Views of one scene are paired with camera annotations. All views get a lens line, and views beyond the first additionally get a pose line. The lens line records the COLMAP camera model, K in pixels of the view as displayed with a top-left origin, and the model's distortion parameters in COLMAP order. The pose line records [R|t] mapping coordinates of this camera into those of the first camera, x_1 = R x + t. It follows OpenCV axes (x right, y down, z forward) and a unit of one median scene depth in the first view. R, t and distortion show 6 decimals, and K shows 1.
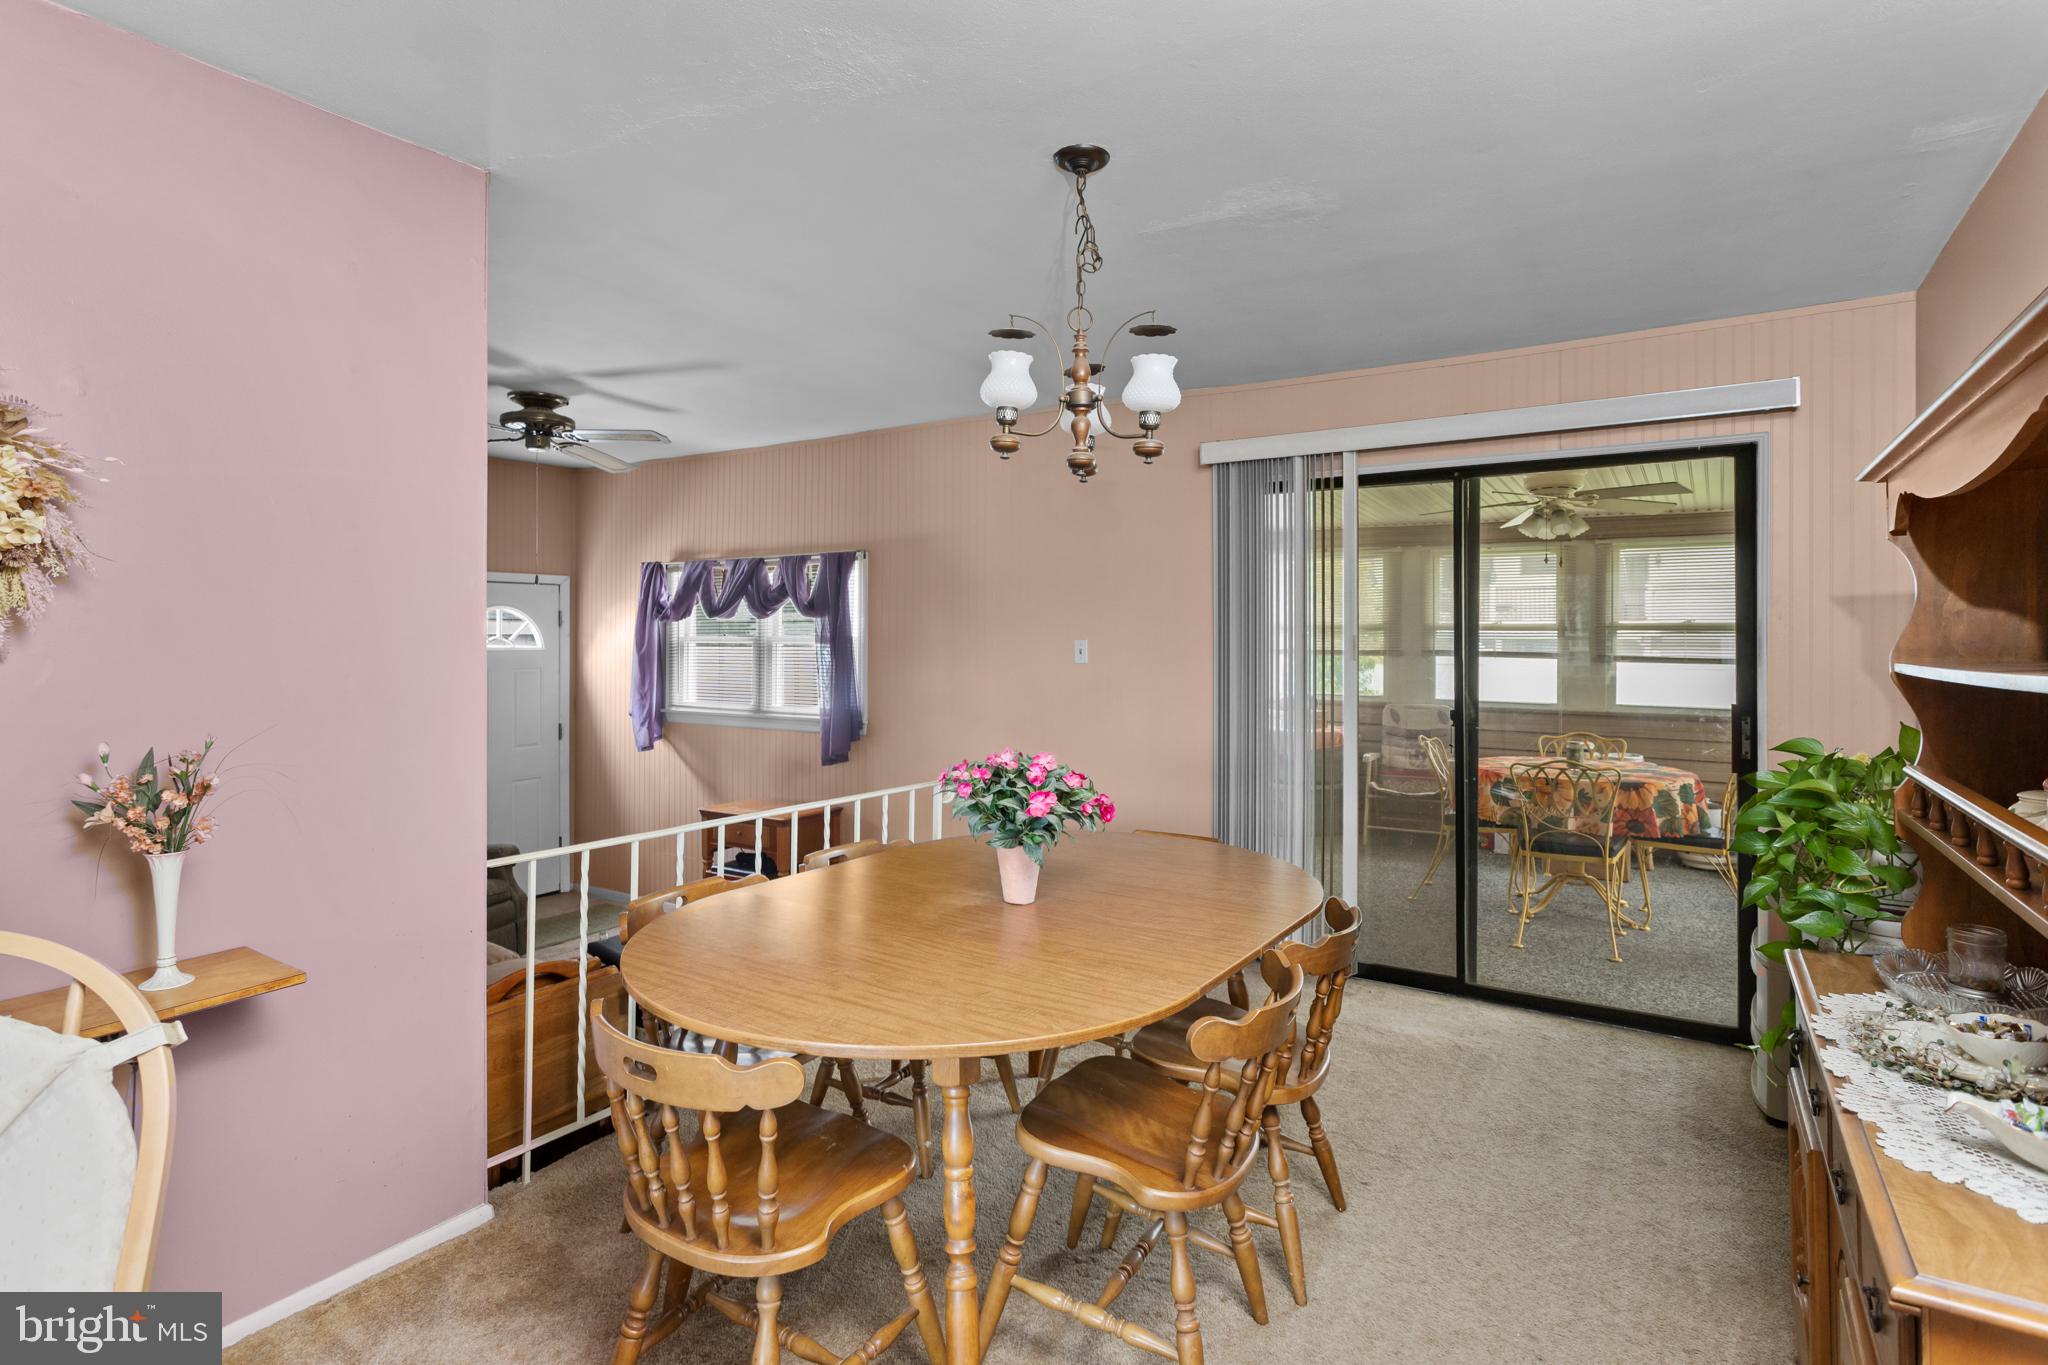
lens RADIAL K [[1022.9, 0, 1023.7], [0, 1022.9, 638.5], [0, 0, 1]] dist [0.000442, 0.000026]
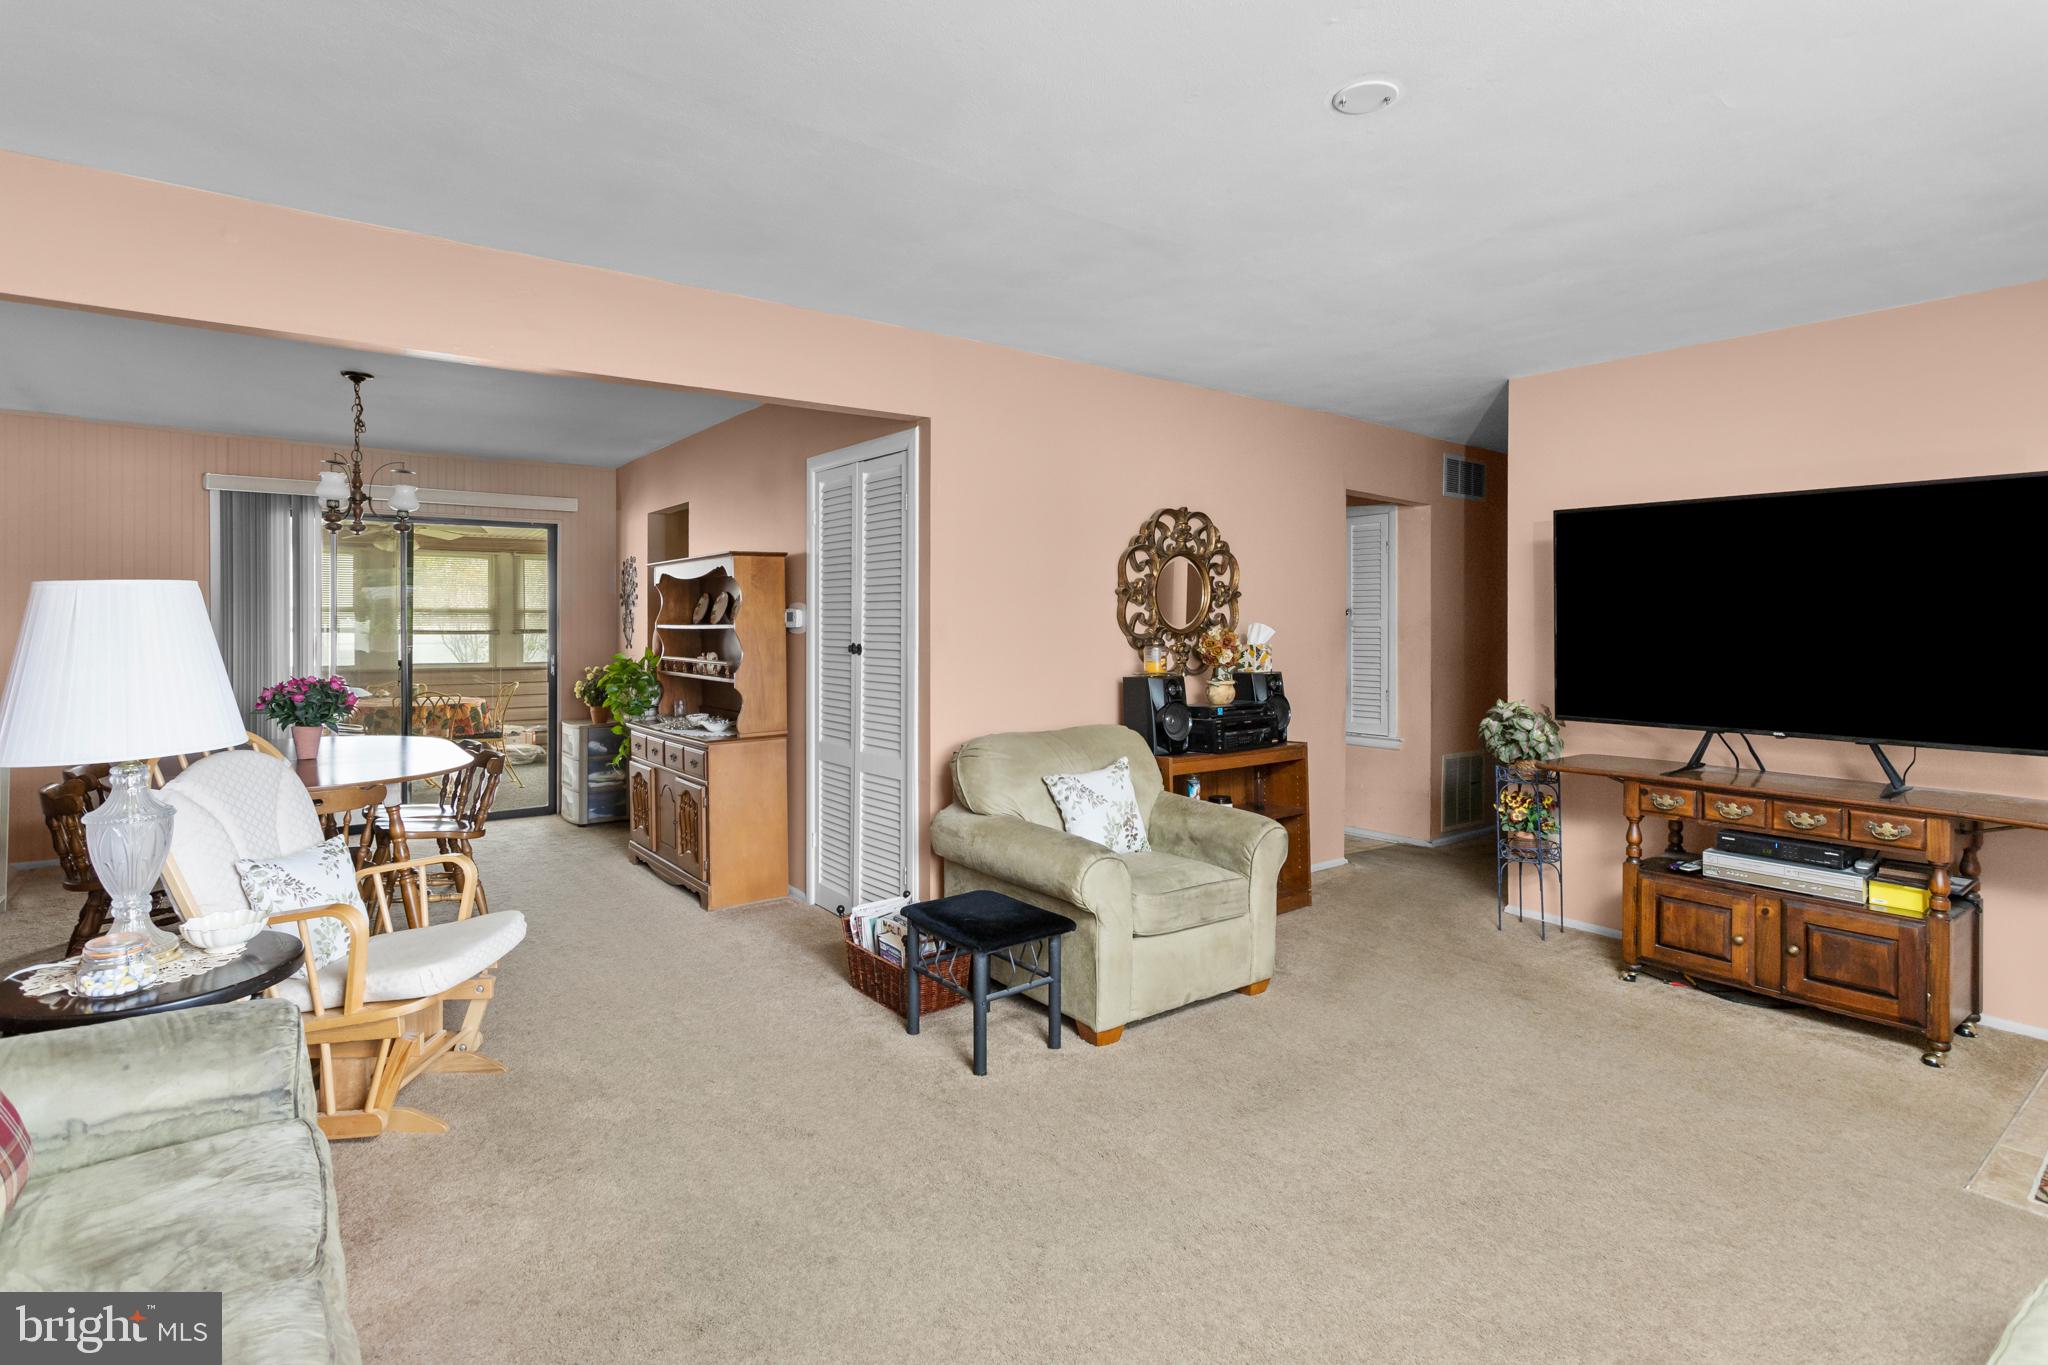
lens RADIAL K [[1020.5, 0, 1023.1], [0, 1020.5, 626.6], [0, 0, 1]] dist [-0.000061, -0.000018]
pose [[0.342505, -0.003162, 0.939511, -0.889586], [-0.007648, 0.999952, 0.006154, -0.001990], [-0.939485, -0.009293, 0.342465, -0.583552]]
